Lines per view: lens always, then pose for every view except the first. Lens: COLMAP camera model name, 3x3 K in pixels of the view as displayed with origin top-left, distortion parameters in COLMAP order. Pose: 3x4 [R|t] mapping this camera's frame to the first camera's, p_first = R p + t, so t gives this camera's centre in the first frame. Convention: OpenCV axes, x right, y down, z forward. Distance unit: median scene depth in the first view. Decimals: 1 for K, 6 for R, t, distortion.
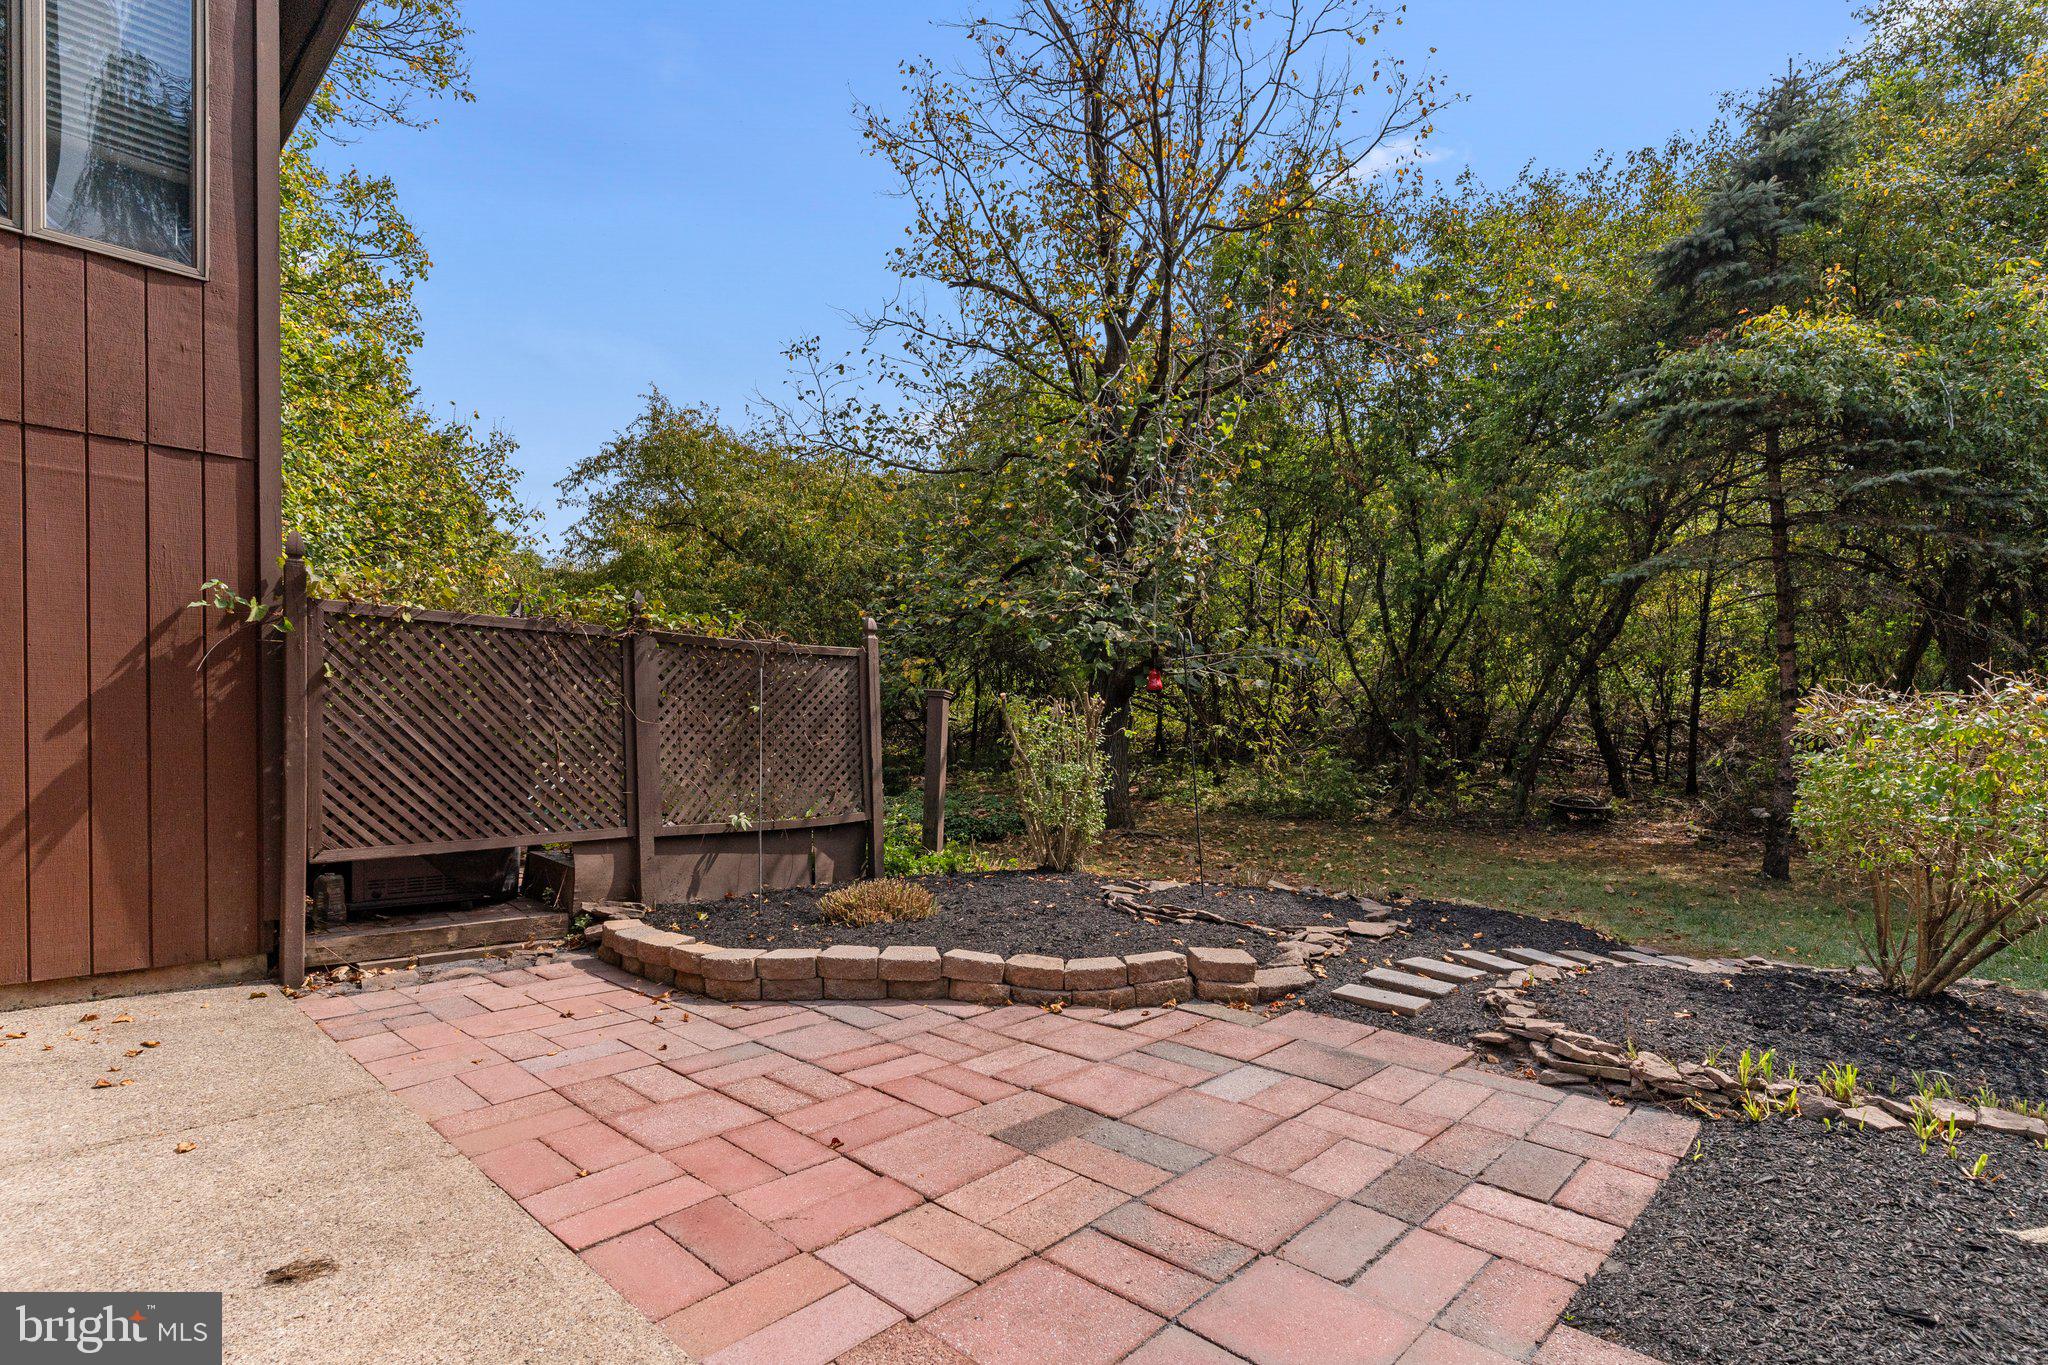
lens RADIAL K [[1024.0, 0, 1023.0], [0, 1024.0, 756.6], [0, 0, 1]] dist [0.001717, -0.000073]
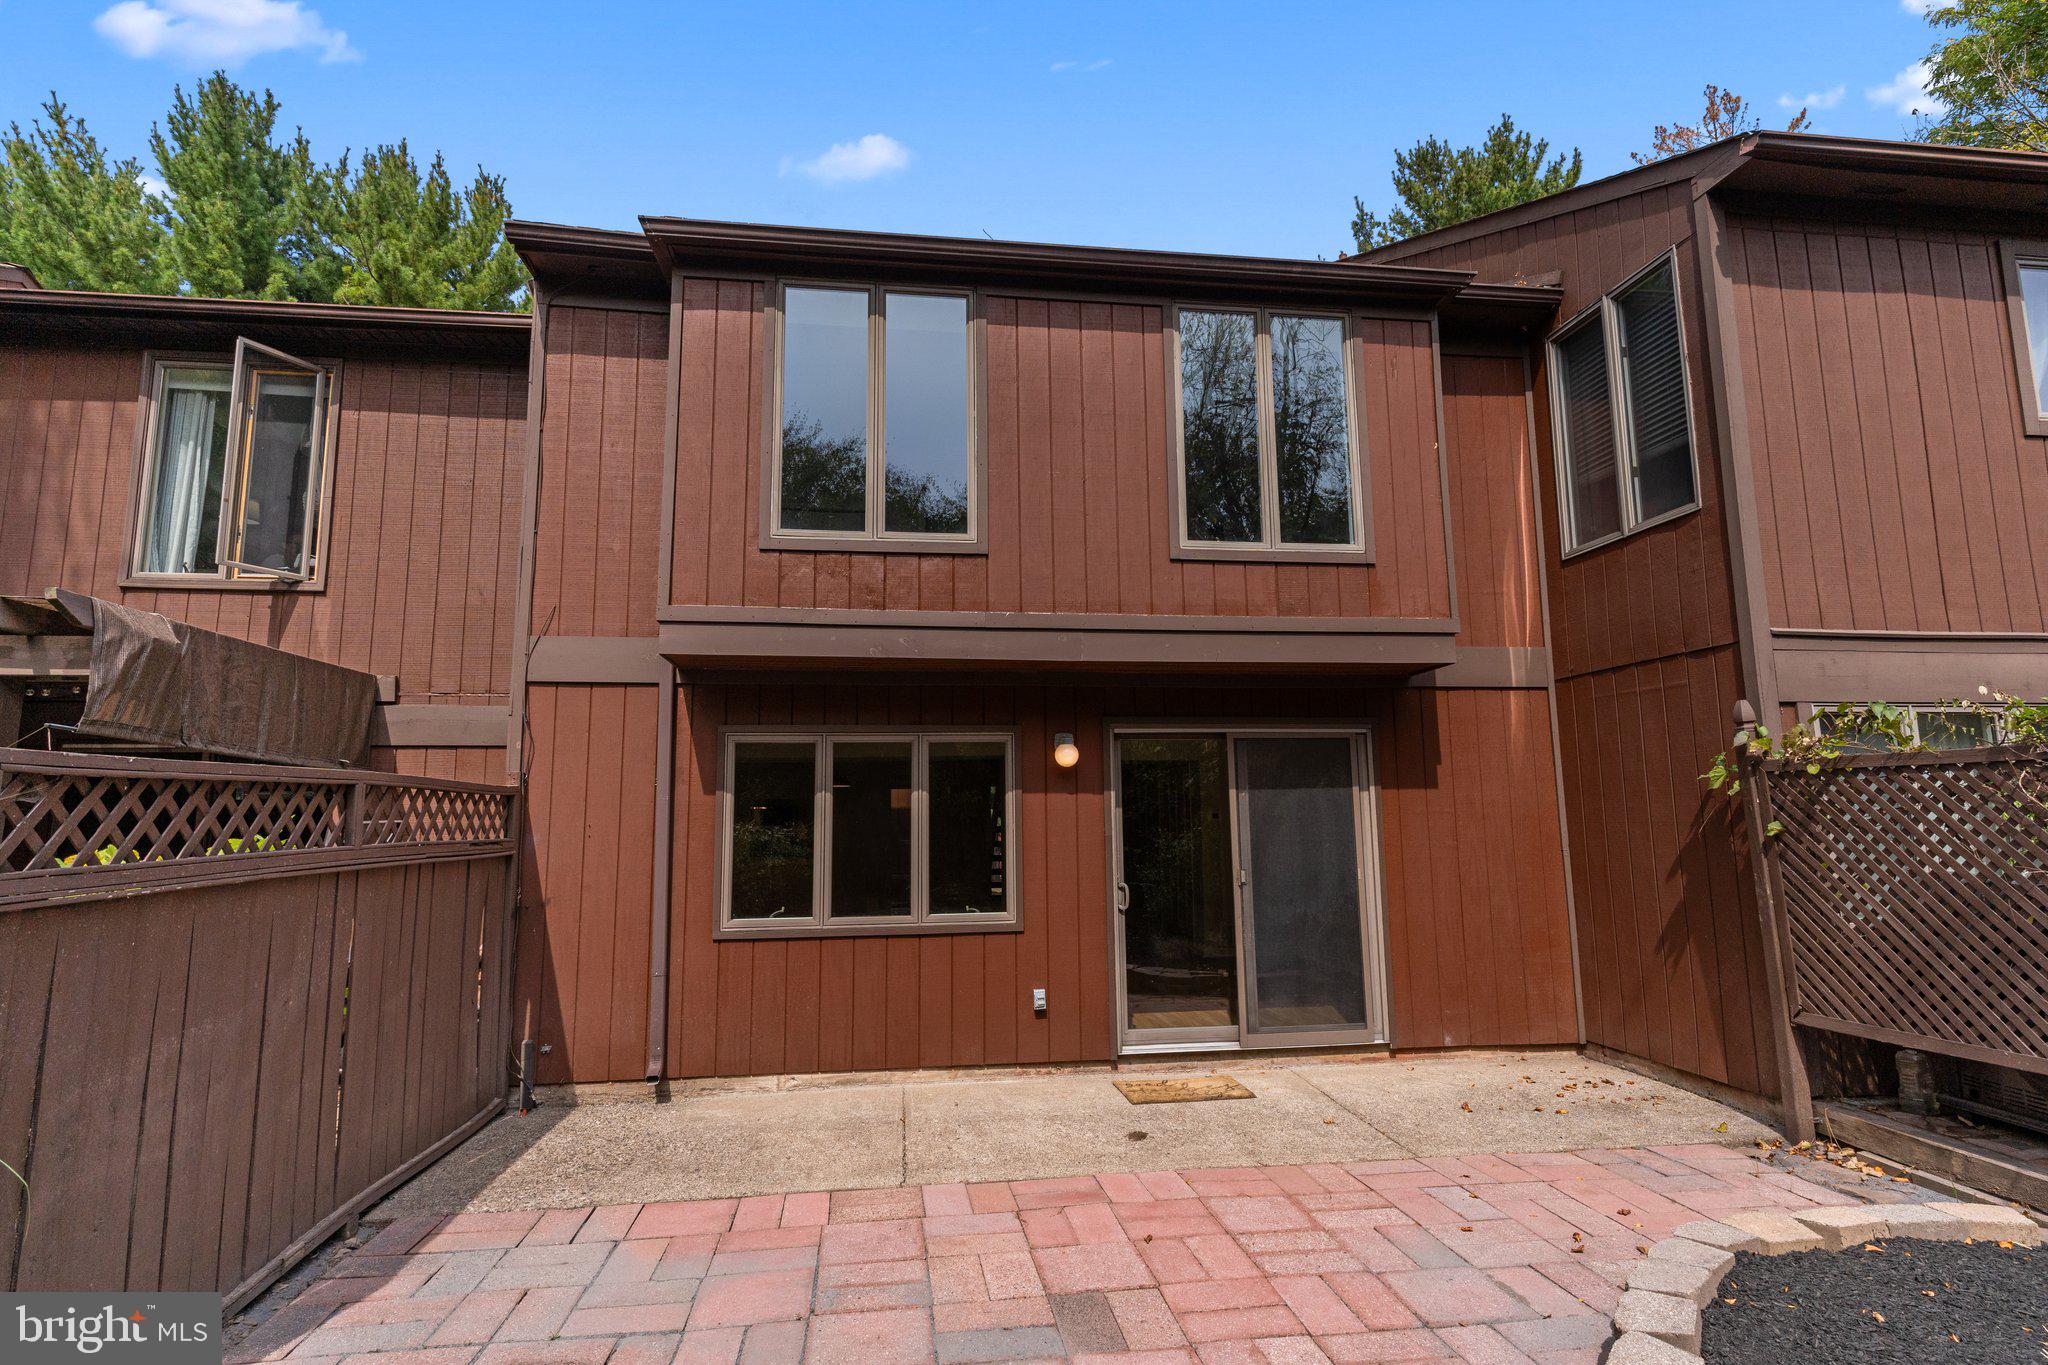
lens RADIAL K [[1016.6, 0, 1020.4], [0, 1016.6, 650.8], [0, 0, 1]] dist [0.001302, -0.000062]
pose [[-0.616725, -0.134744, -0.775560, 0.869486], [-0.023717, 0.987974, -0.152788, -0.124771], [0.786821, -0.075834, -0.612505, 1.505843]]
